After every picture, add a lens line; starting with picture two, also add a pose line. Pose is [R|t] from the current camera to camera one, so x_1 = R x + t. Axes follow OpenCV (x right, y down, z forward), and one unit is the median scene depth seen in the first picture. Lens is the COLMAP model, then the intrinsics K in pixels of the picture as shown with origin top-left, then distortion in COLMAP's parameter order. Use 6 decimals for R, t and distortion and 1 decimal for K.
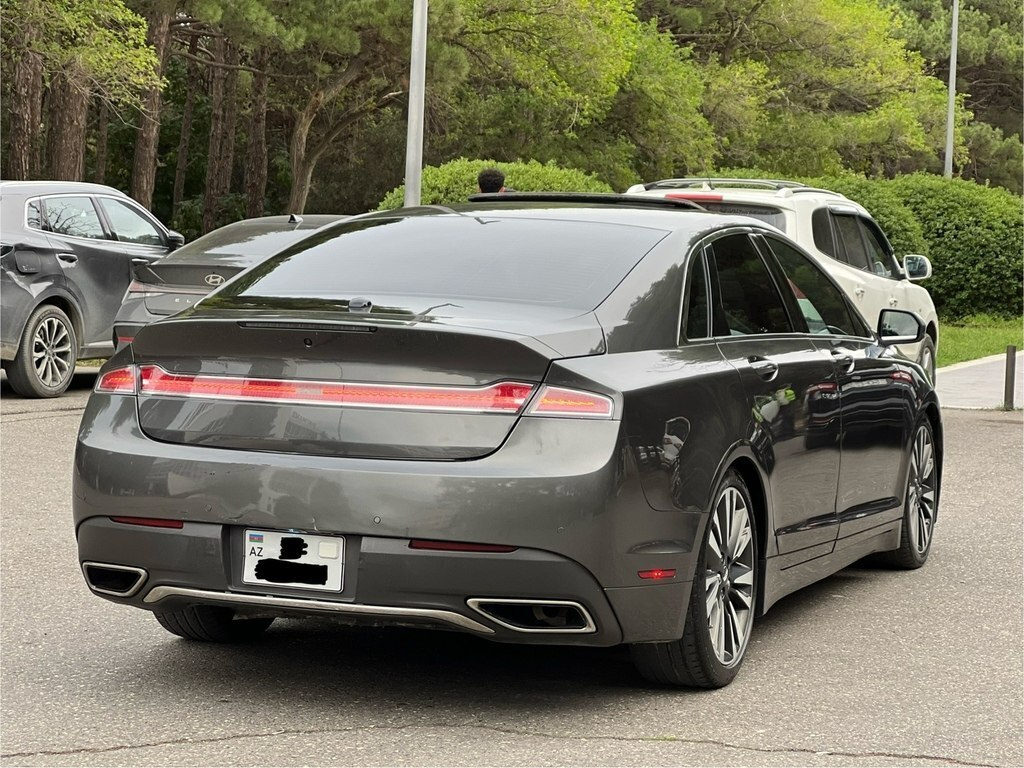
lens RADIAL K [[2253.3, 0, 504.8], [0, 2253.3, 373.5], [0, 0, 1]] dist [0.217518, 0.000000]
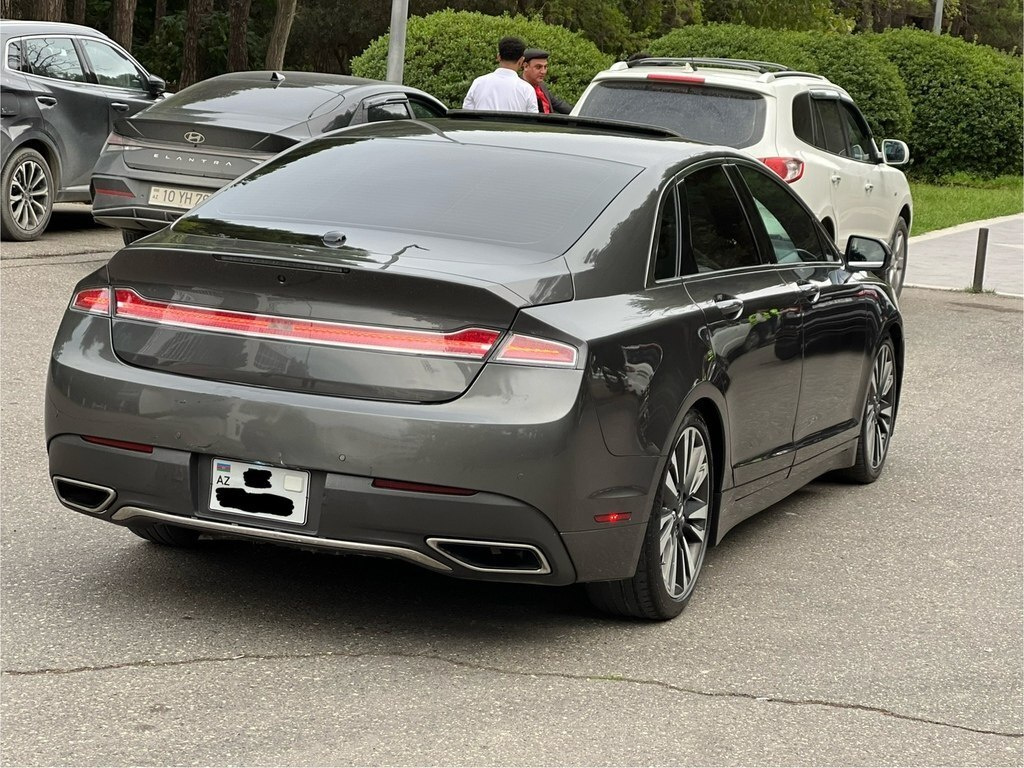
lens RADIAL K [[2253.3, 0, 512.3], [0, 2253.3, 356.8], [0, 0, 1]] dist [0.217518, 0.000000]
pose [[0.998925, 0.043767, 0.015272, 0.002193], [-0.044744, 0.996478, 0.070917, -0.043525], [-0.012114, -0.071524, 0.997365, -0.015628]]
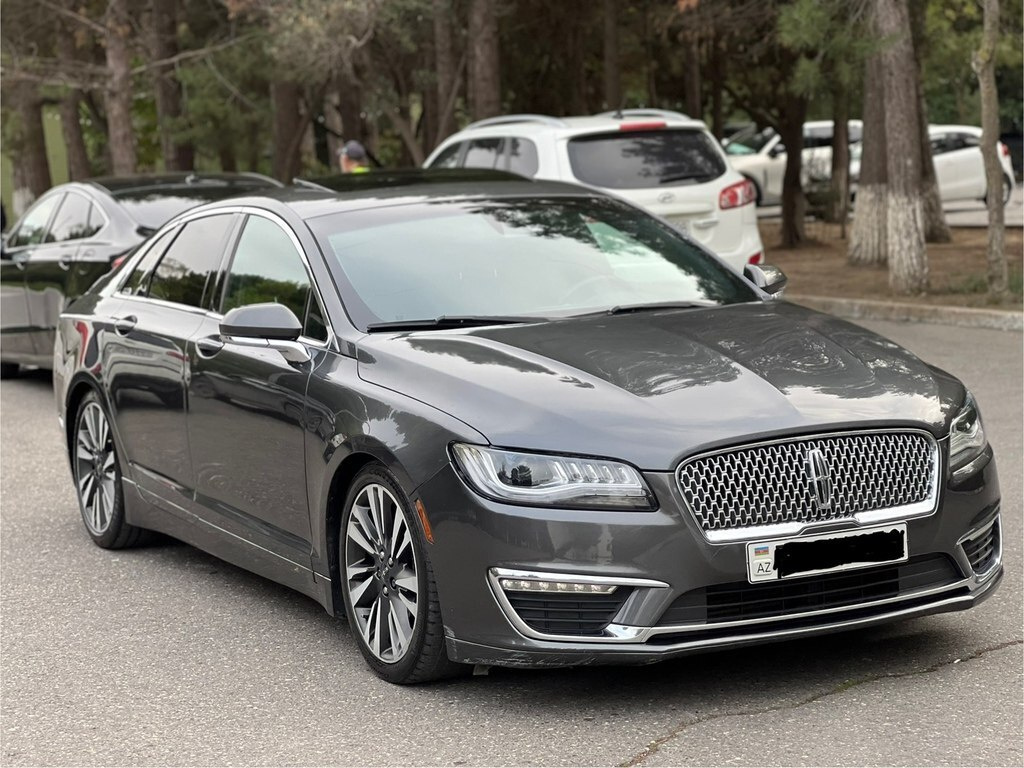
lens RADIAL K [[2253.3, 0, 502.8], [0, 2253.3, 362.6], [0, 0, 1]] dist [0.217518, 0.000000]
pose [[0.679920, -0.129714, 0.721722, -0.605434], [0.109750, 0.991145, 0.074744, -0.064673], [-0.725026, 0.028389, 0.688136, 0.296136]]
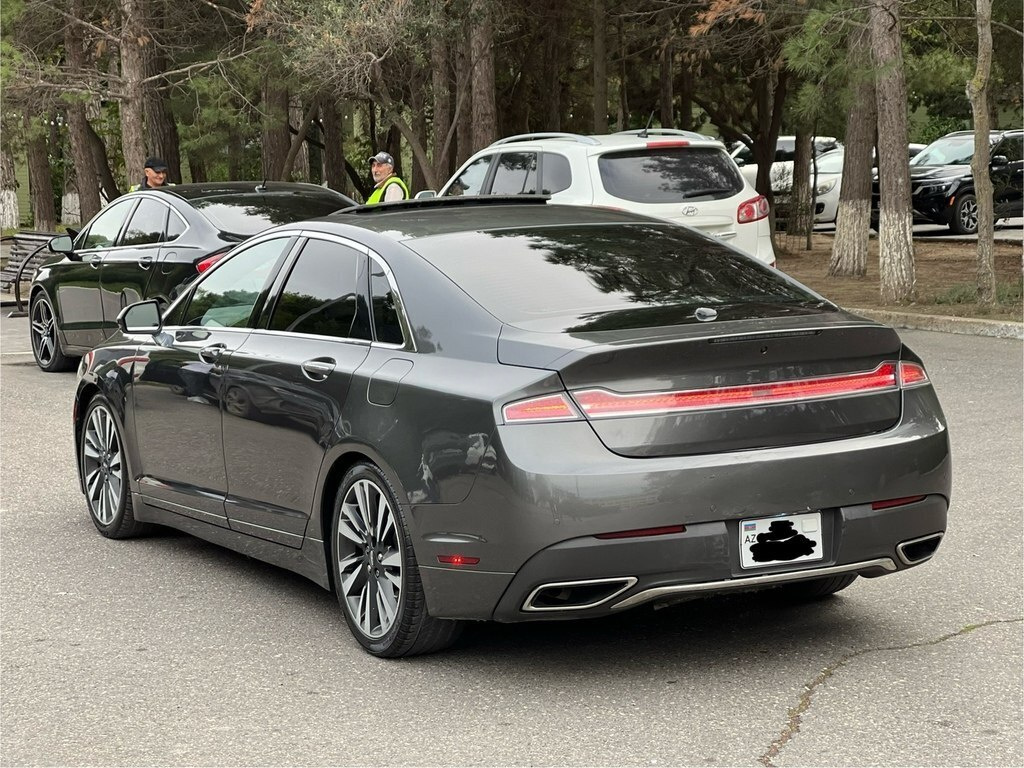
lens RADIAL K [[2253.3, 0, 501.1], [0, 2253.3, 357.7], [0, 0, 1]] dist [0.217518, 0.000000]
pose [[0.656083, -0.117953, 0.745414, -0.801357], [0.093884, 0.992794, 0.074466, -0.083907], [-0.748826, 0.021127, 0.662429, 0.267578]]
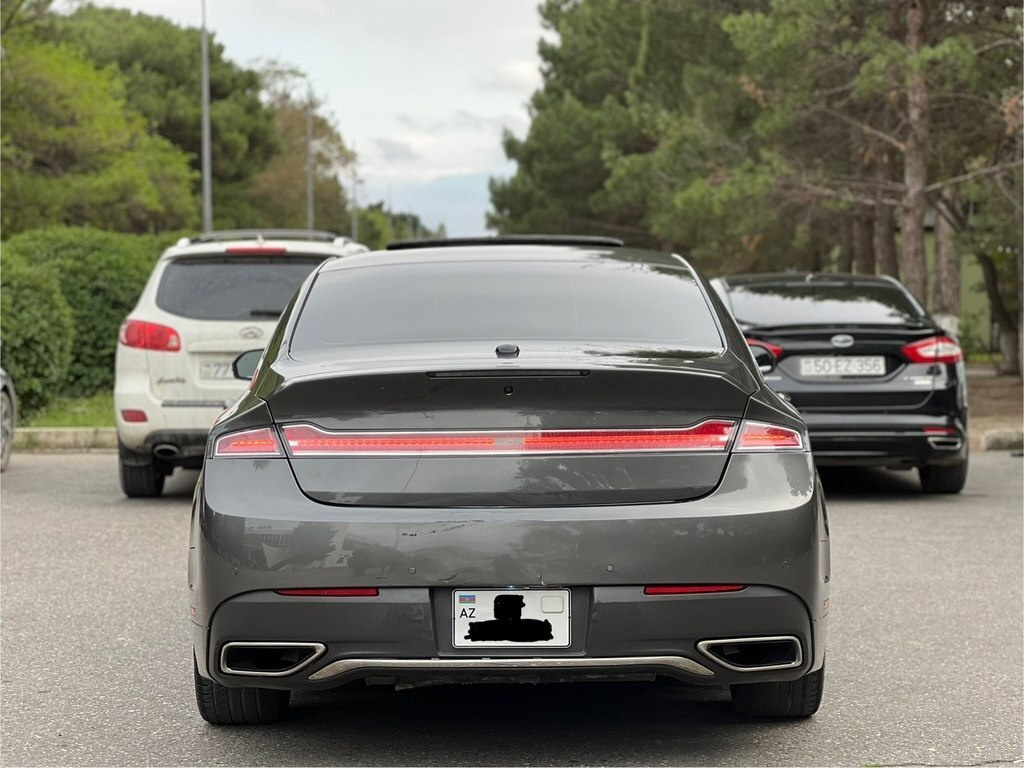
lens RADIAL K [[2253.3, 0, 507.0], [0, 2253.3, 382.1], [0, 0, 1]] dist [0.217518, 0.000000]
pose [[0.927971, -0.046693, 0.369716, -0.344390], [0.055203, 0.998397, -0.012466, -0.004045], [-0.368541, 0.031977, 0.929061, 0.086916]]
